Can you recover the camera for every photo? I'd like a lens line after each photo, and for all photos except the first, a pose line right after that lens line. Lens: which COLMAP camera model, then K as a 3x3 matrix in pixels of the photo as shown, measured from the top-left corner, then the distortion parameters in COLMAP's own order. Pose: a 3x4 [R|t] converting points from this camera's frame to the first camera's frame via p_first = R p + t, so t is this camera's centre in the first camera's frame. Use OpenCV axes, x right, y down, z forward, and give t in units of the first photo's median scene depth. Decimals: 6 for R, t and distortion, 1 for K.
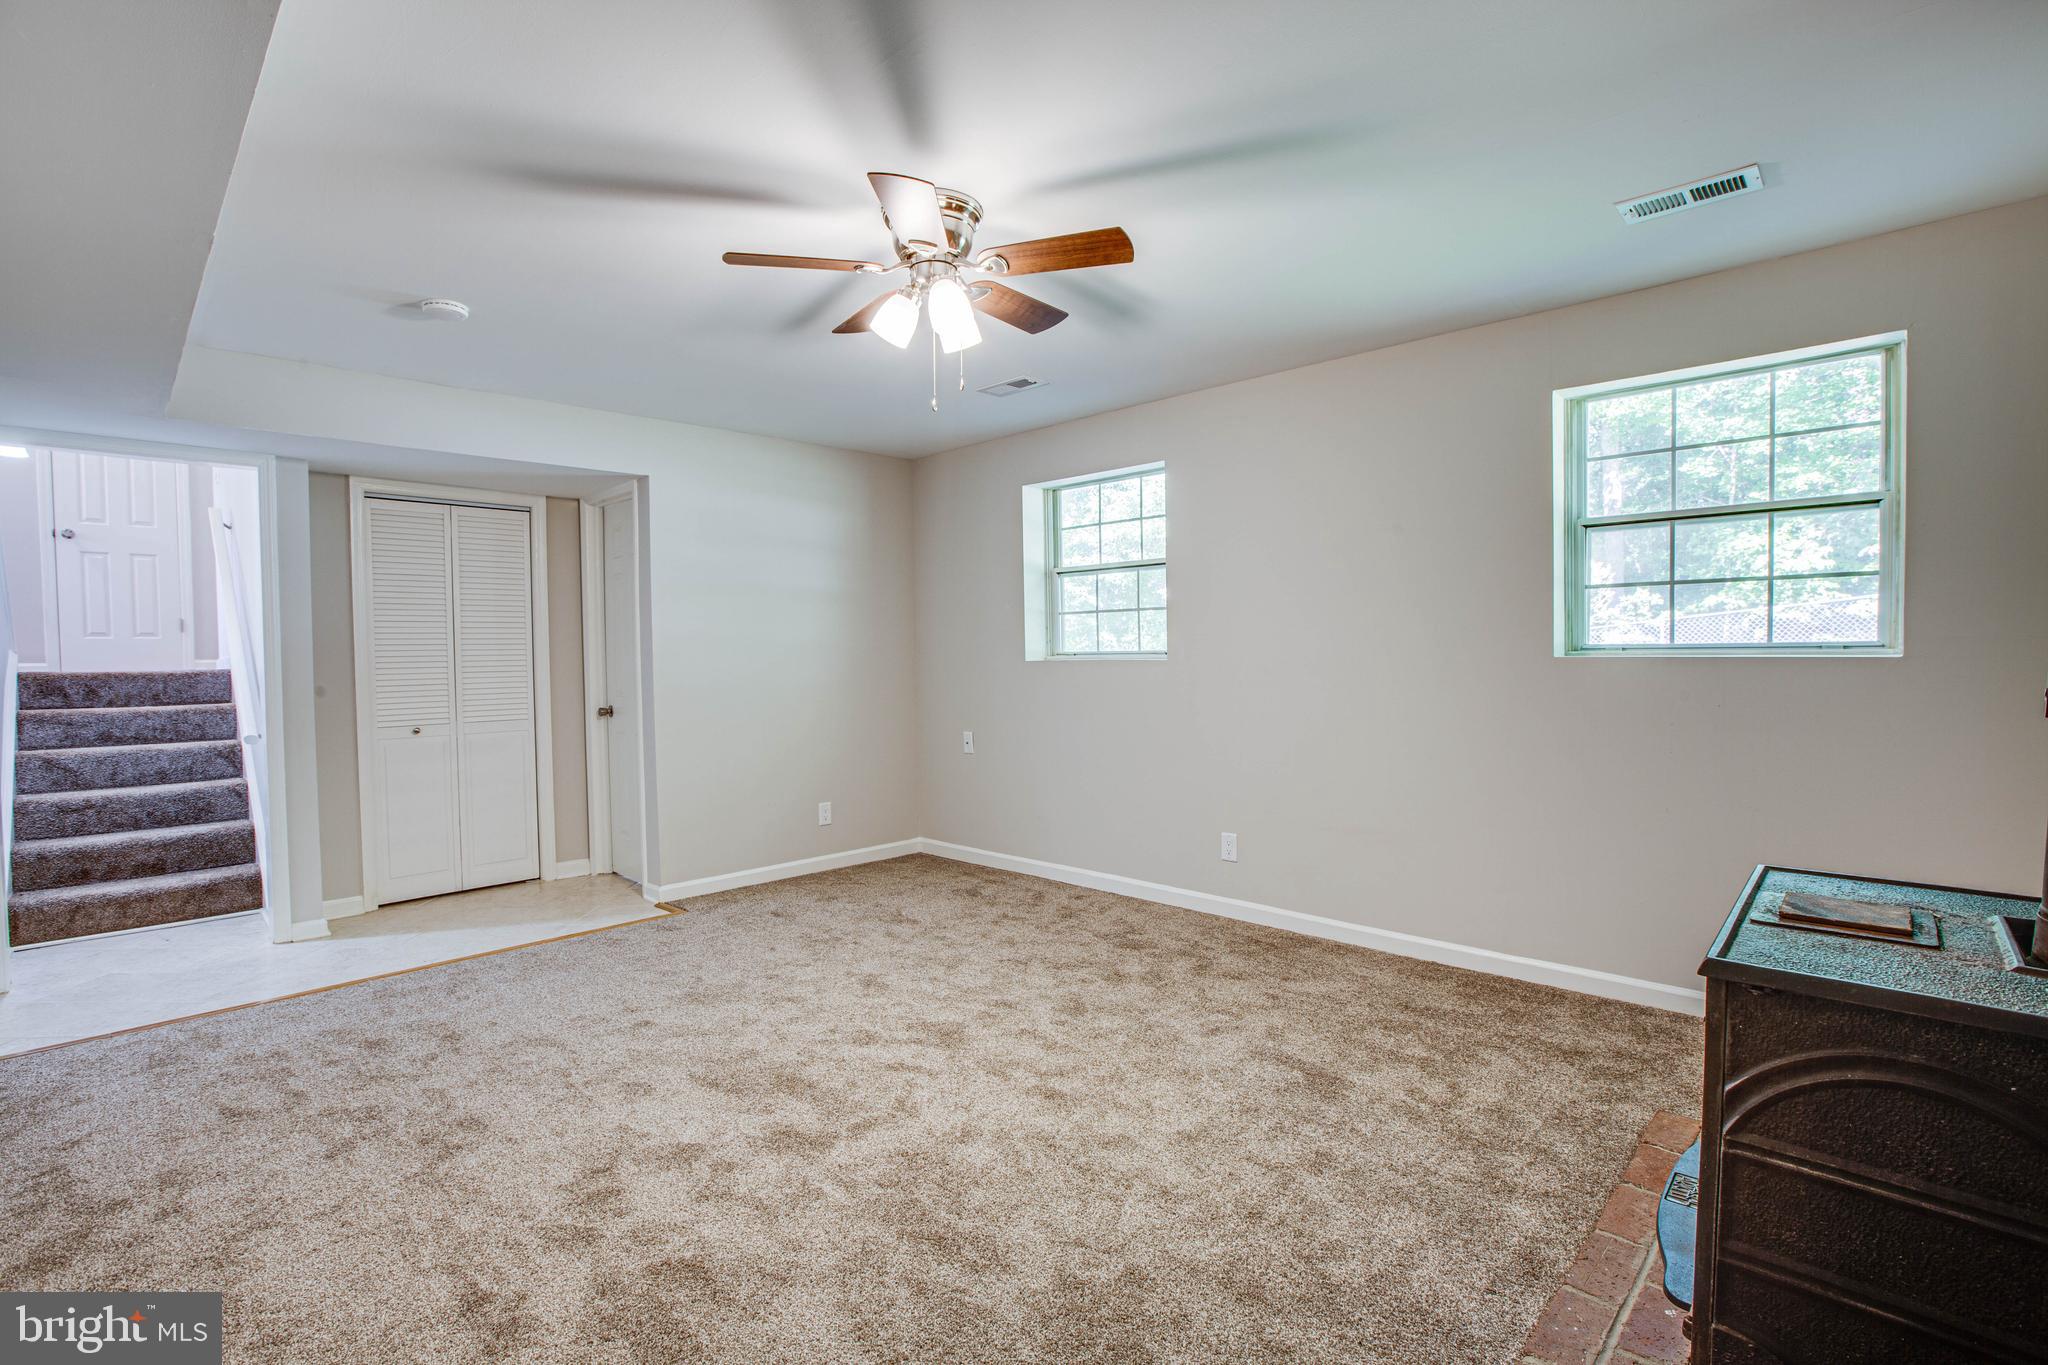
lens RADIAL K [[945.1, 0, 1022.0], [0, 945.1, 682.8], [0, 0, 1]] dist [-0.039982, 0.011913]
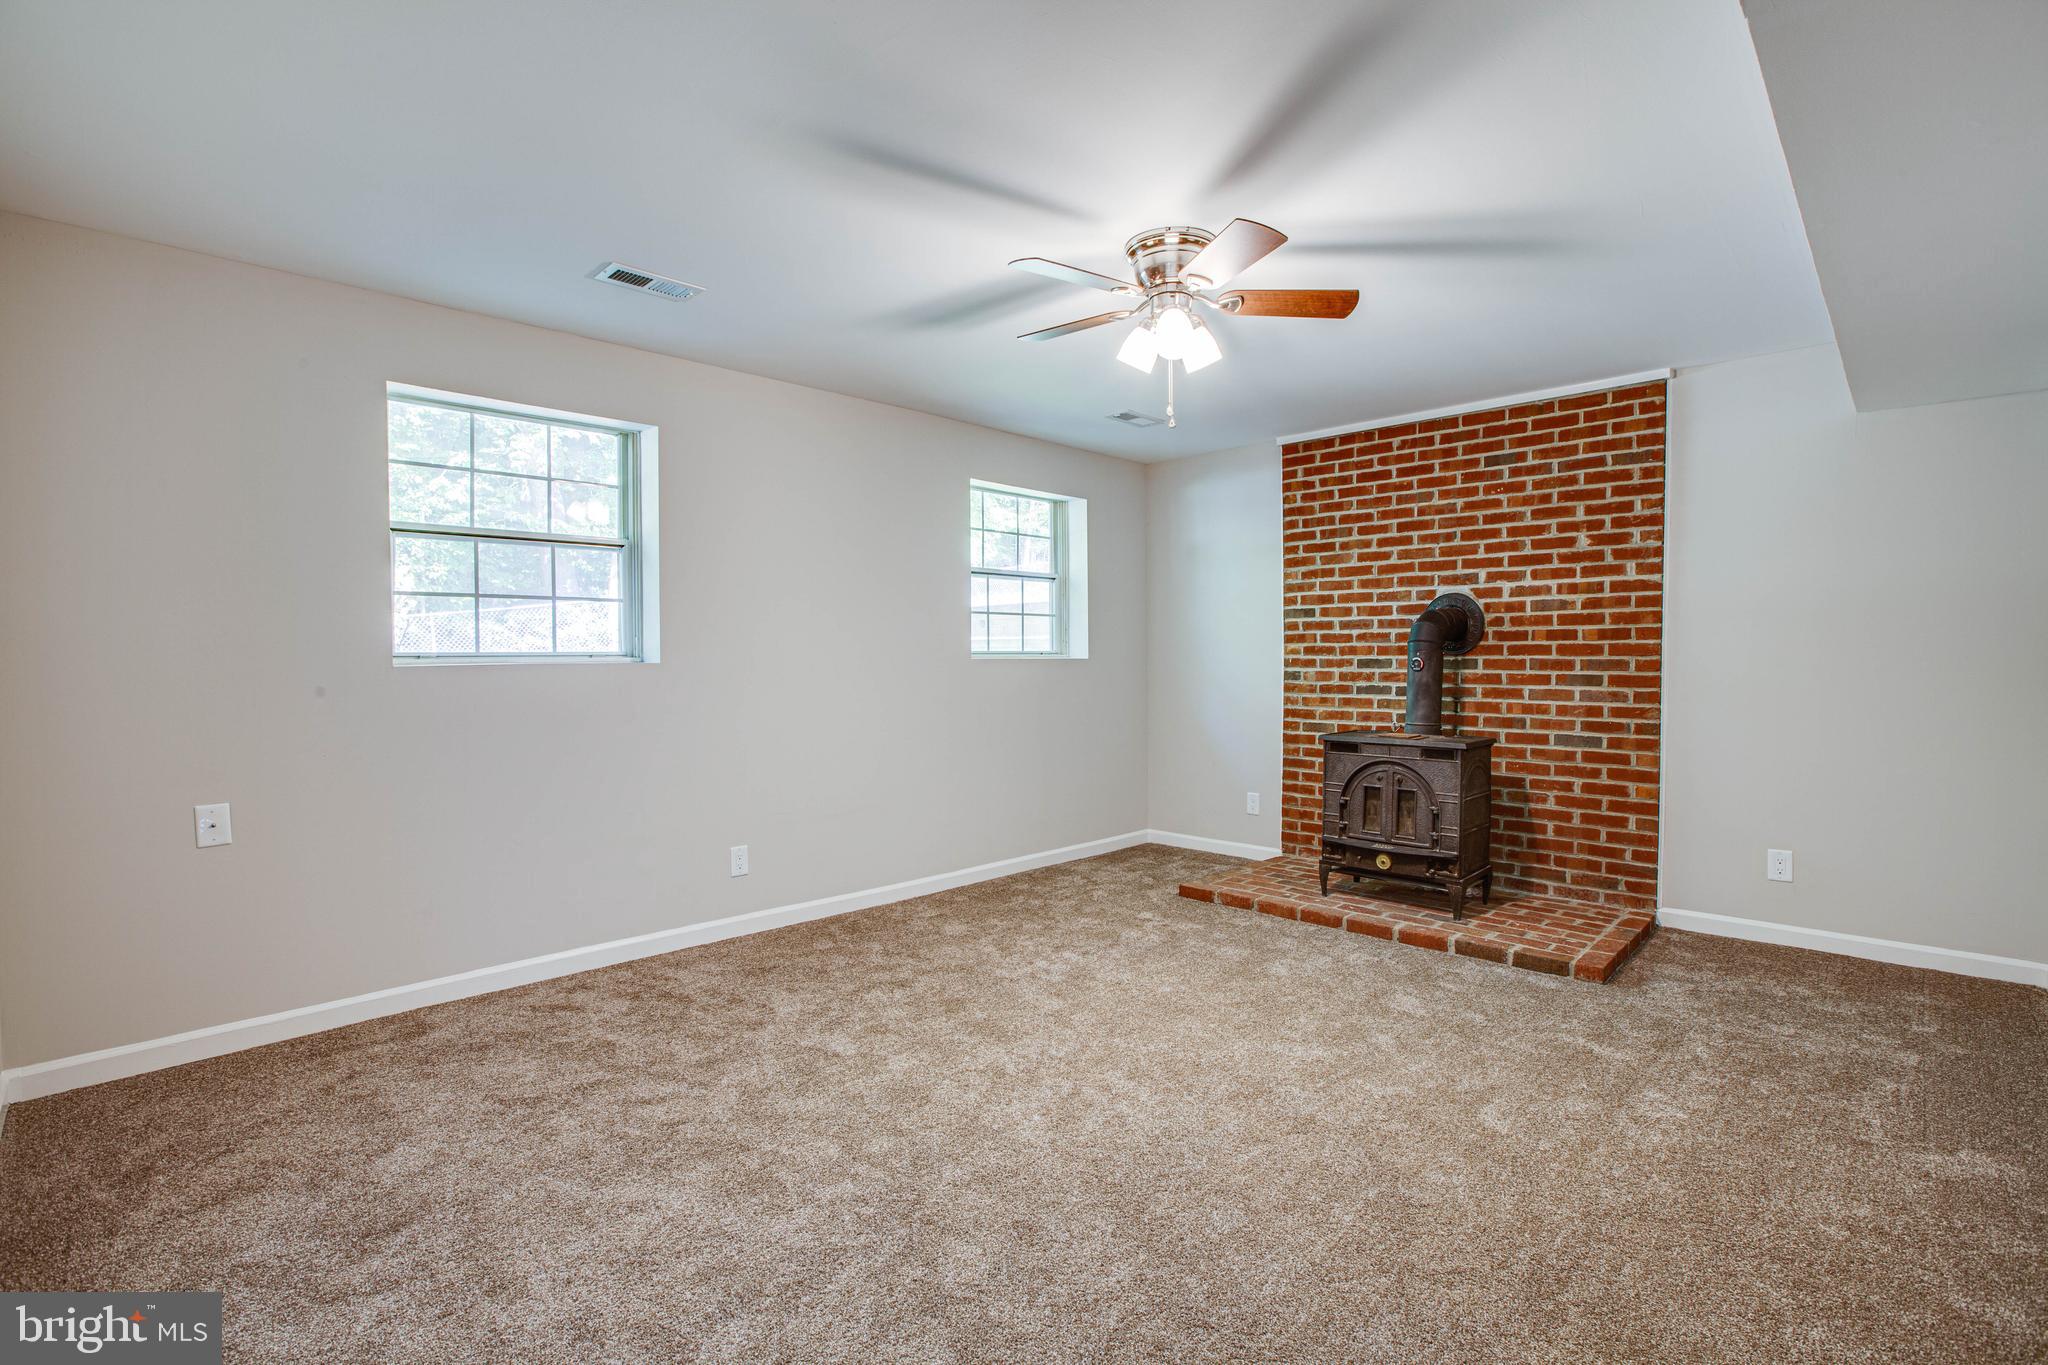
lens RADIAL K [[945.1, 0, 1022.9], [0, 945.1, 677.6], [0, 0, 1]] dist [-0.039982, 0.011913]
pose [[0.004540, -0.013879, 0.999893, -0.642000], [0.032639, 0.999373, 0.013723, -0.011579], [-0.999457, 0.032573, 0.004991, 0.630562]]
